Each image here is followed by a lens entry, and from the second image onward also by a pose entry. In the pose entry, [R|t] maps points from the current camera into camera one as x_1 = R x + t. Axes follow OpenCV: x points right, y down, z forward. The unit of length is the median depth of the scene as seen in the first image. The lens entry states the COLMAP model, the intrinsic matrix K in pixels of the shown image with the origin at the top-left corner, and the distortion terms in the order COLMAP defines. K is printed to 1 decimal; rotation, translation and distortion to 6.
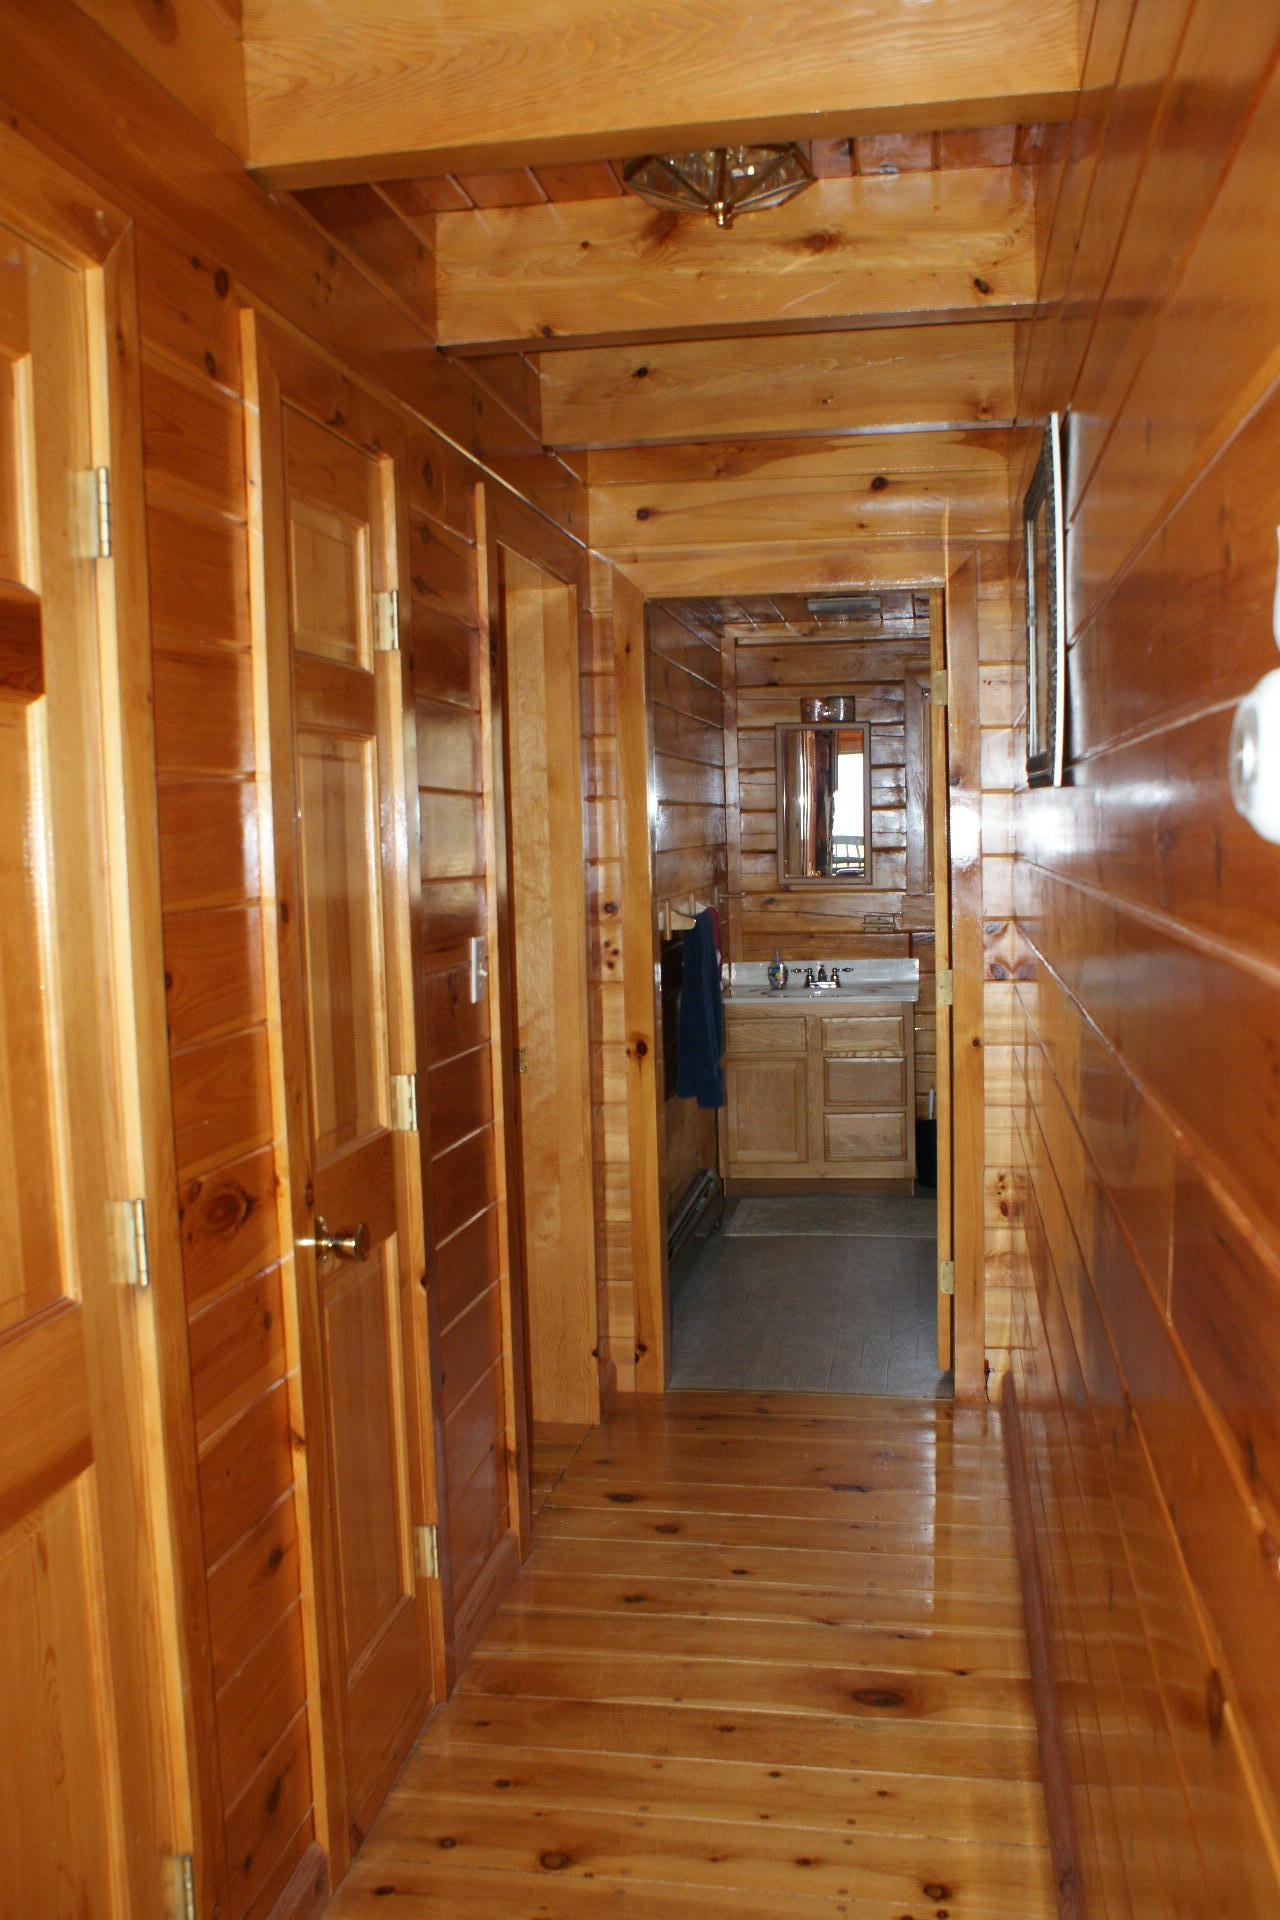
lens RADIAL K [[1606.6, 0, 641.2], [0, 1606.6, 959.8], [0, 0, 1]] dist [-0.070552, -0.001432]
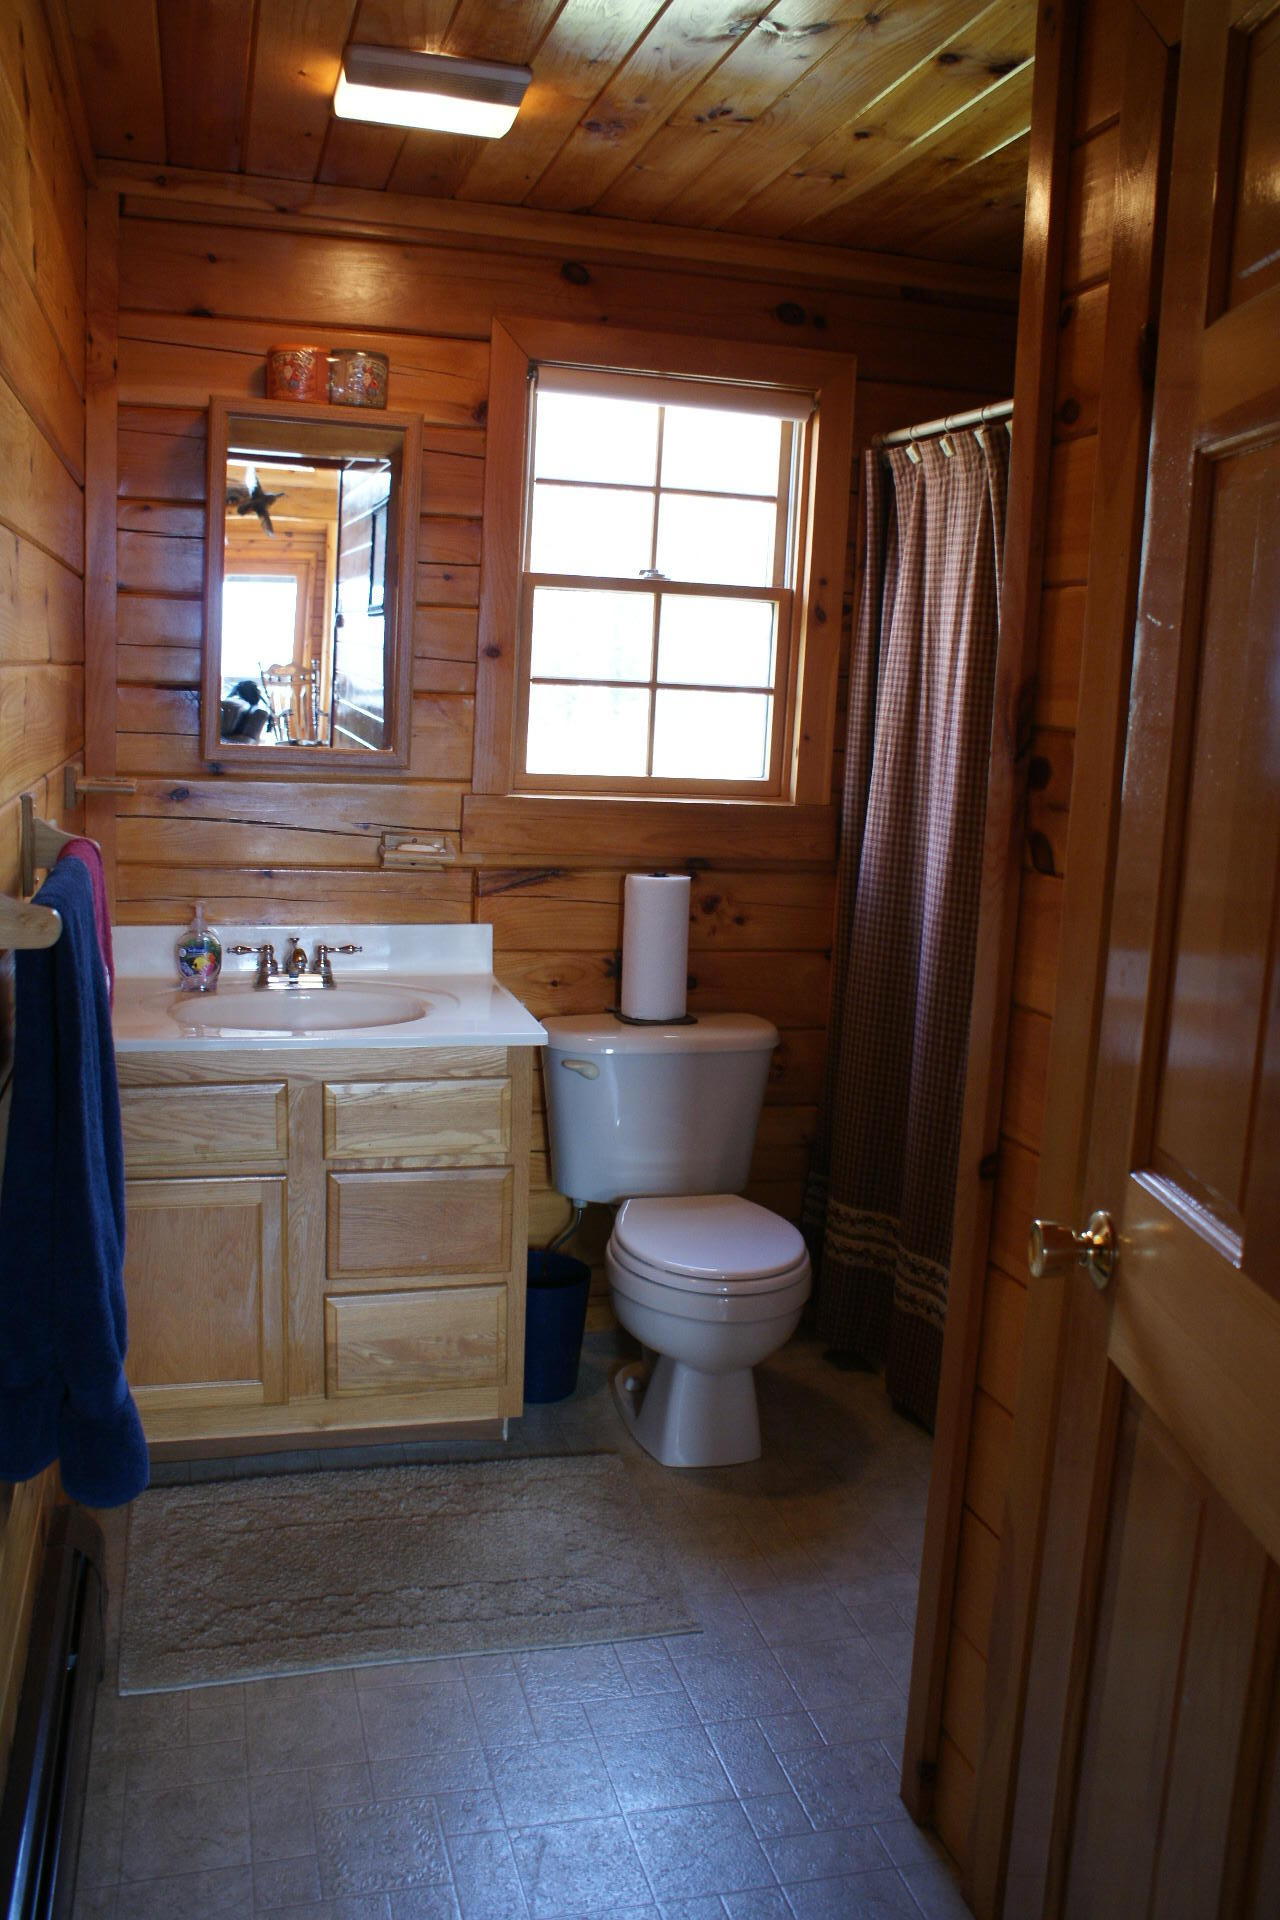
lens RADIAL K [[1606.6, 0, 642.1], [0, 1606.6, 965.9], [0, 0, 1]] dist [-0.070552, -0.001432]
pose [[0.904539, -0.007305, 0.426328, 0.005769], [-0.036189, 0.994930, 0.093830, -0.036181], [-0.424852, -0.100301, 0.899689, 0.538908]]
